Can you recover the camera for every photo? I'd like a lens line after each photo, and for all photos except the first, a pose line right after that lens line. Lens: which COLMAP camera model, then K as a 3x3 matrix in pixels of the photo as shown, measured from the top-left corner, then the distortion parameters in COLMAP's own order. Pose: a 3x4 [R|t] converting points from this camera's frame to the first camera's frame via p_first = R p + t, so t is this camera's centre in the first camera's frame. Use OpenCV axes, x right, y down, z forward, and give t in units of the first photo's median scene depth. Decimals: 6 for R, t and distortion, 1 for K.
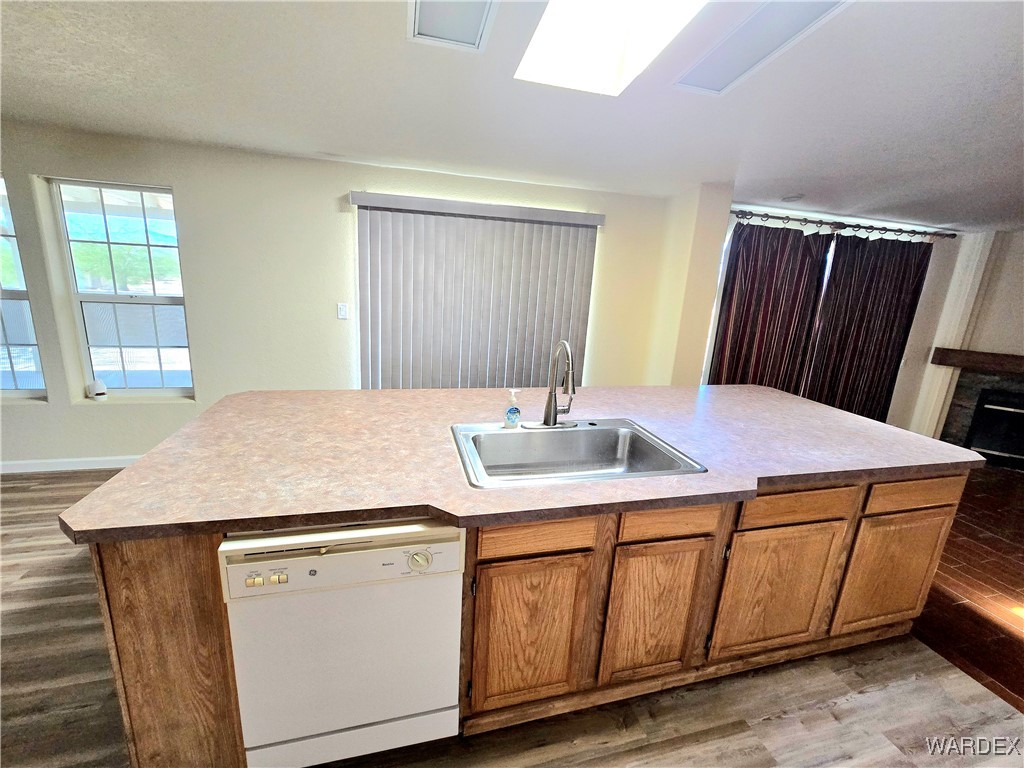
lens RADIAL K [[420.7, 0, 507.7], [0, 420.7, 374.4], [0, 0, 1]] dist [-0.005345, 0.000679]
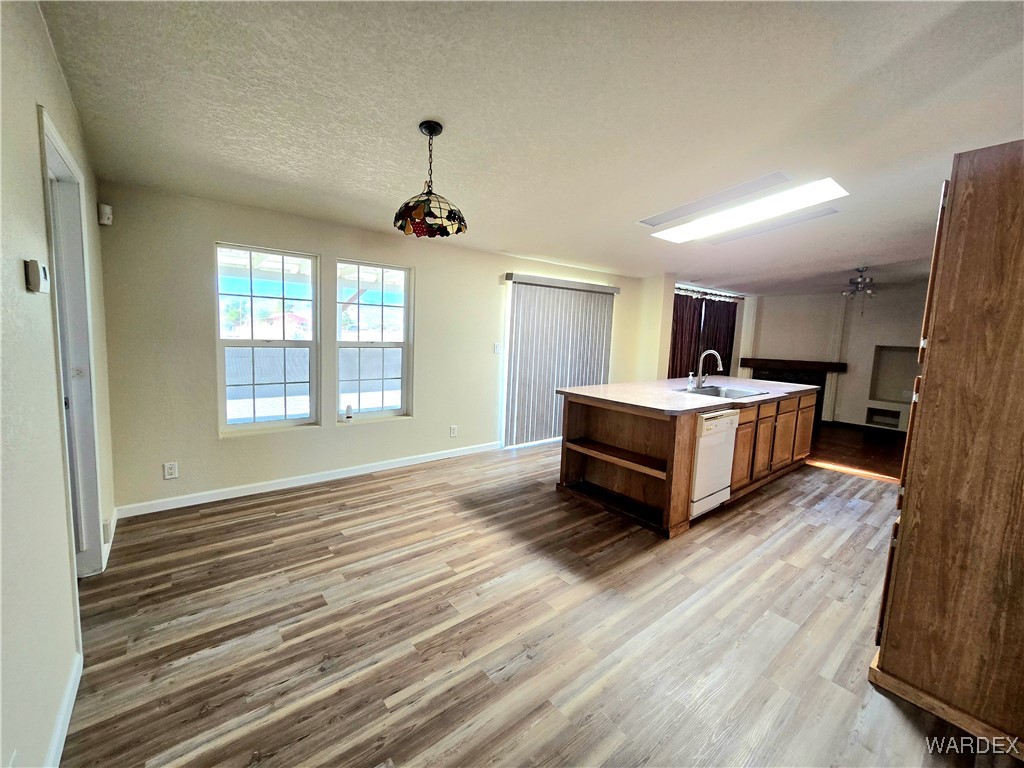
lens RADIAL K [[420.7, 0, 508.8], [0, 420.7, 374.5], [0, 0, 1]] dist [-0.005345, 0.000679]
pose [[0.910528, -0.063978, 0.408468, -0.929099], [0.104494, 0.991491, -0.077635, 0.060873], [-0.400026, 0.113372, 0.909465, -0.353803]]
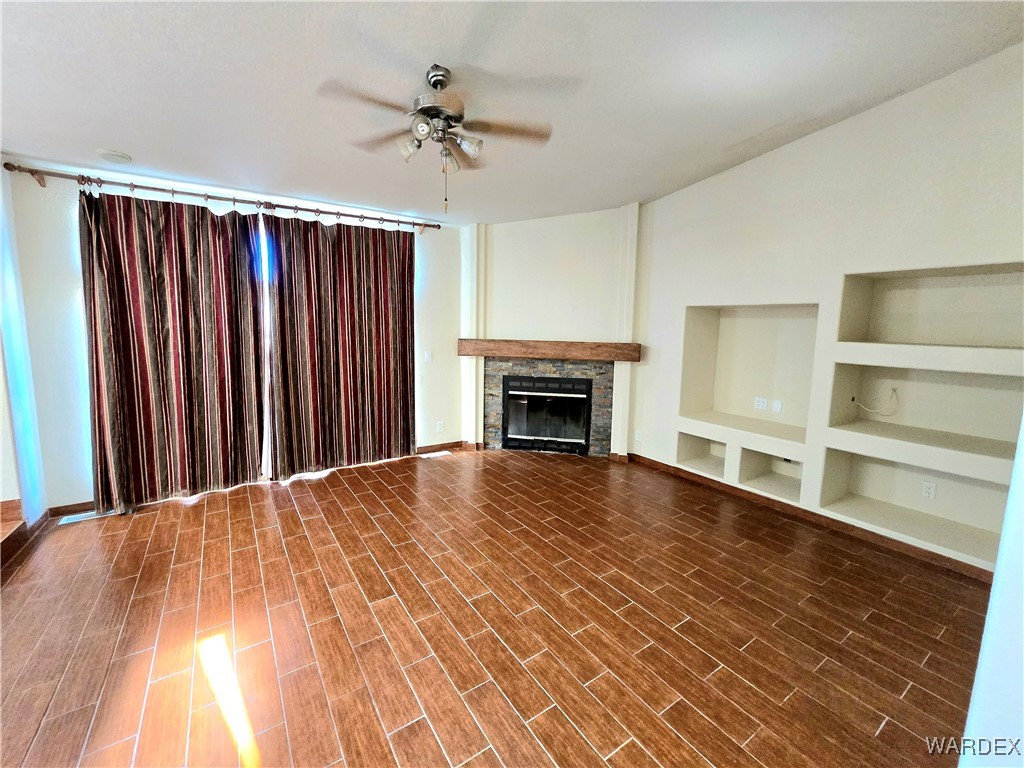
lens RADIAL K [[420.7, 0, 506.1], [0, 420.7, 371.5], [0, 0, 1]] dist [-0.005345, 0.000679]
pose [[0.943315, -0.084349, 0.321001, 1.150222], [0.113984, 0.990675, -0.074643, 0.142490], [-0.311712, 0.107001, 0.944133, 0.046852]]
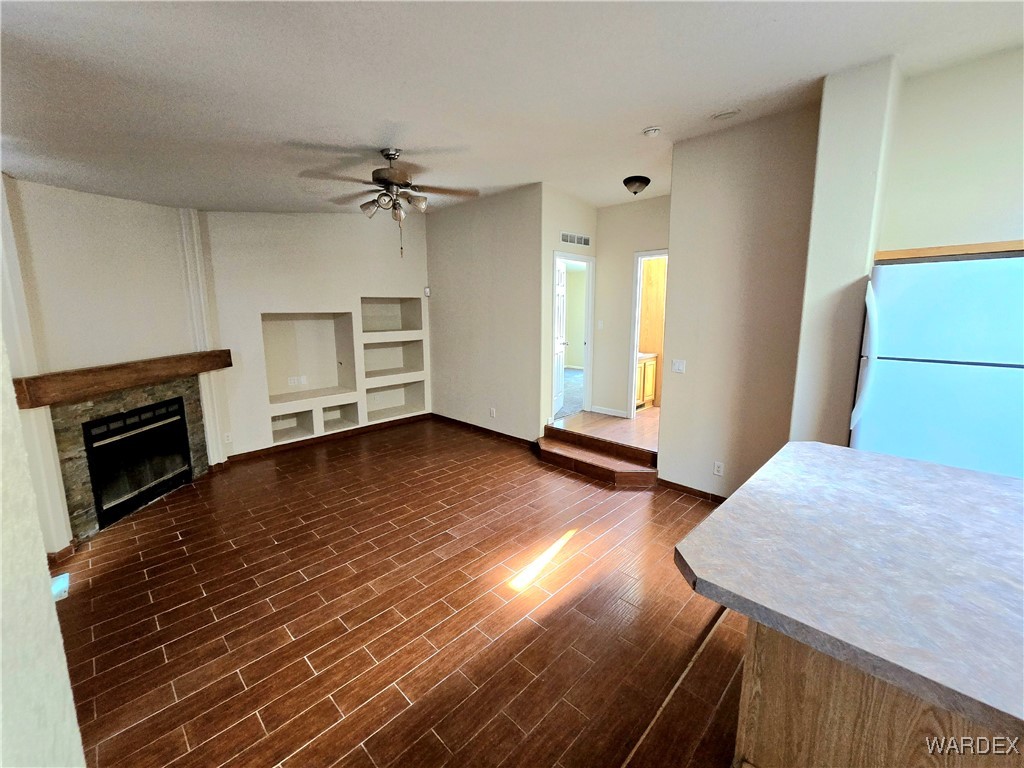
lens RADIAL K [[420.7, 0, 506.5], [0, 420.7, 370.2], [0, 0, 1]] dist [-0.005345, 0.000679]
pose [[-0.508361, -0.181339, 0.841835, 0.350878], [0.170687, 0.936963, 0.304903, -0.188051], [-0.844059, 0.298691, -0.445363, 0.991125]]
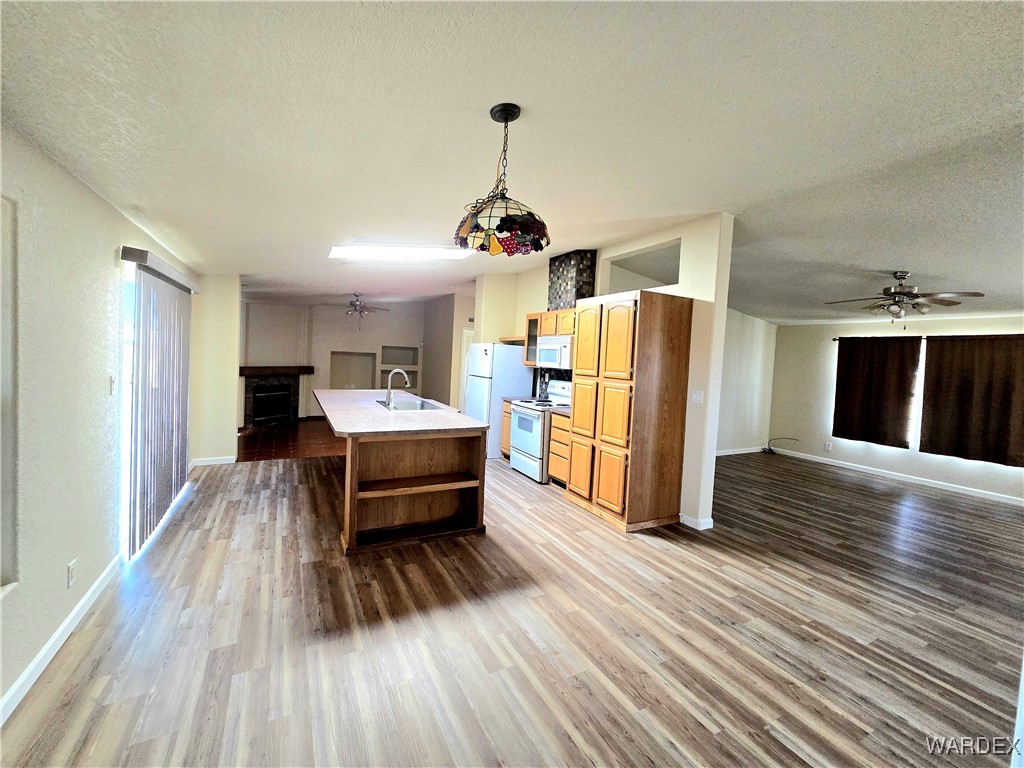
lens RADIAL K [[420.7, 0, 507.1], [0, 420.7, 372.5], [0, 0, 1]] dist [-0.005345, 0.000679]
pose [[-0.227615, -0.105950, 0.967970, -1.267465], [0.157878, 0.976895, 0.144052, -0.161489], [-0.960867, 0.185610, -0.205629, 0.420564]]
